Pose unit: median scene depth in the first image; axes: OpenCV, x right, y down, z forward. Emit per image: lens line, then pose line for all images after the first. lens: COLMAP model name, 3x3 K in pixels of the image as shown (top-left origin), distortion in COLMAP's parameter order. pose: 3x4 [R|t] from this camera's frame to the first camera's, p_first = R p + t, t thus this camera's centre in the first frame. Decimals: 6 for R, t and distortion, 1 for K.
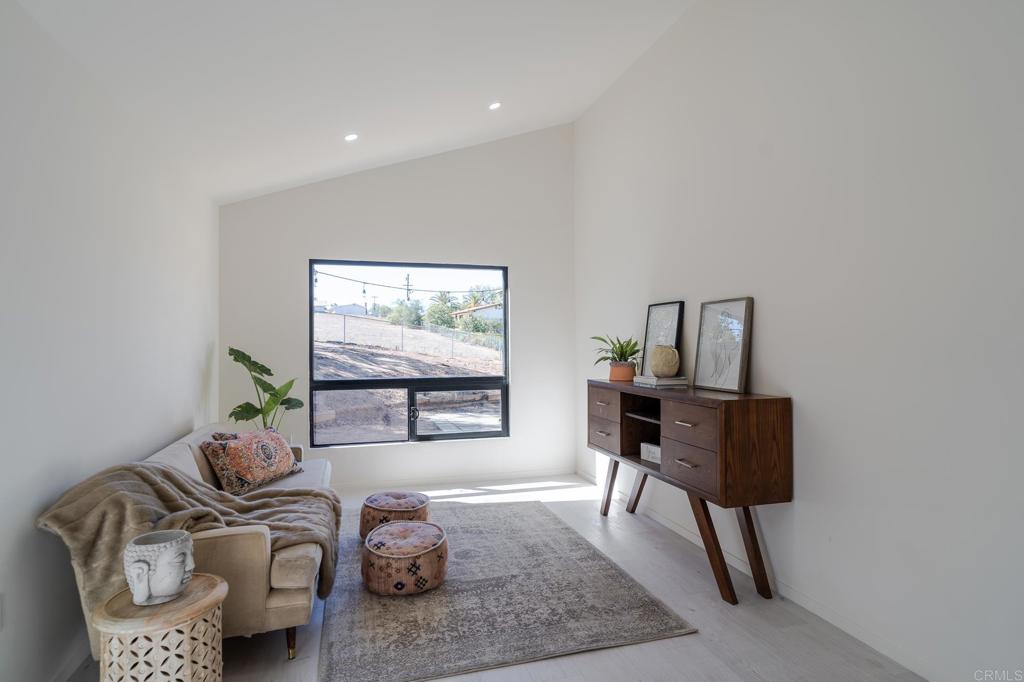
lens RADIAL K [[537.2, 0, 512.0], [0, 537.2, 341.0], [0, 0, 1]] dist [-0.003149, 0.000390]
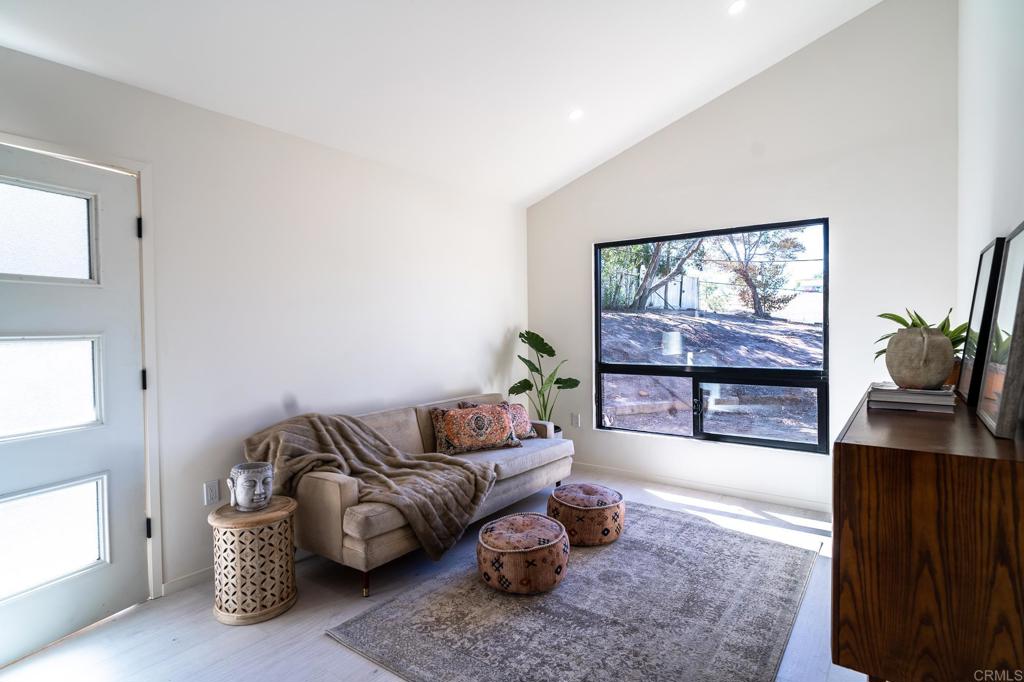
lens RADIAL K [[525.3, 0, 512.0], [0, 525.3, 341.0], [0, 0, 1]] dist [-0.000119, -0.000472]
pose [[0.613780, 0.017037, -0.789293, 0.532734], [0.009544, 0.999534, 0.028997, 0.001665], [0.789419, -0.025331, 0.613331, 0.436663]]
